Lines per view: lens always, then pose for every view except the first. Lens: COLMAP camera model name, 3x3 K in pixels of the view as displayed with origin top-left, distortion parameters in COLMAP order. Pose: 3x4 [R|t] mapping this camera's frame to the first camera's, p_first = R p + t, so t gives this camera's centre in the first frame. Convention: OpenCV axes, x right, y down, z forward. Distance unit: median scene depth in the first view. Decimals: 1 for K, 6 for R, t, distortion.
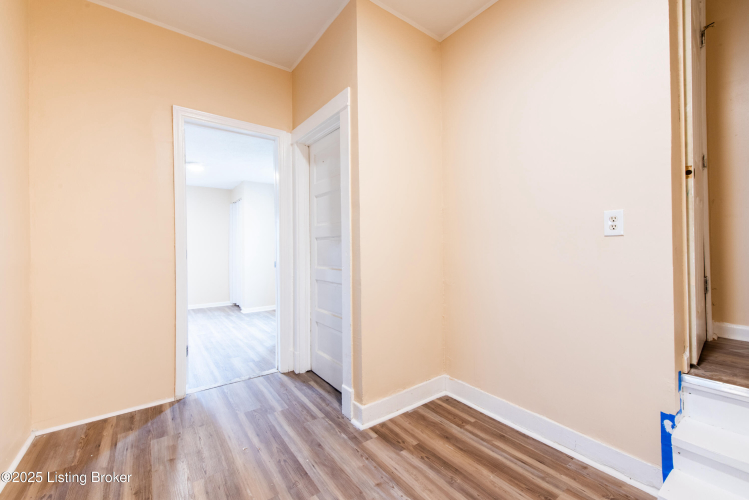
lens RADIAL K [[301.7, 0, 380.4], [0, 301.7, 245.4], [0, 0, 1]] dist [0.006353, -0.001093]
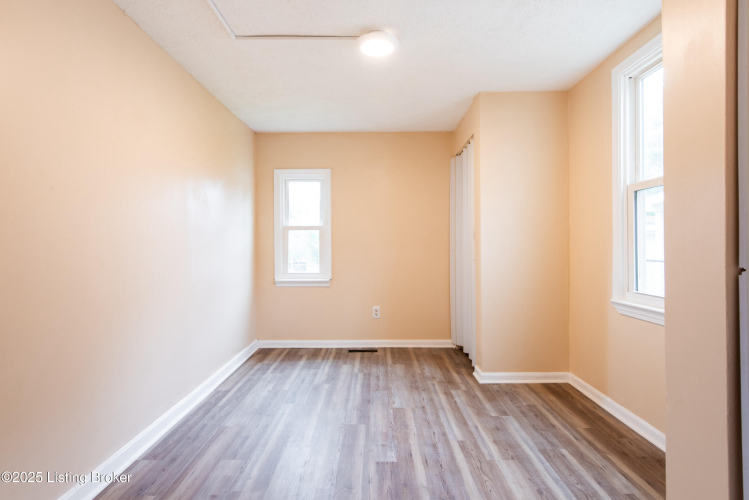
lens RADIAL K [[396.2, 0, 375.0], [0, 396.2, 244.3], [0, 0, 1]] dist [-0.001415, 0.000100]
pose [[0.799901, 0.010233, -0.600045, -0.292865], [0.003348, 0.999763, 0.021513, 0.001858], [0.600123, -0.019217, 0.799677, 0.567223]]
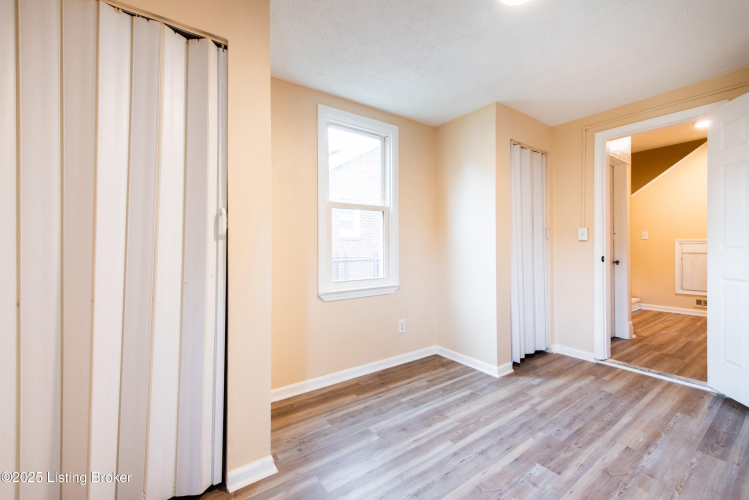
lens RADIAL K [[301.7, 0, 377.0], [0, 301.7, 248.2], [0, 0, 1]] dist [0.006353, -0.001093]
pose [[0.018425, 0.009439, 0.999786, -0.786652], [-0.012882, 0.999875, -0.009203, 0.014614], [-0.999747, -0.012709, 0.018544, 1.019584]]
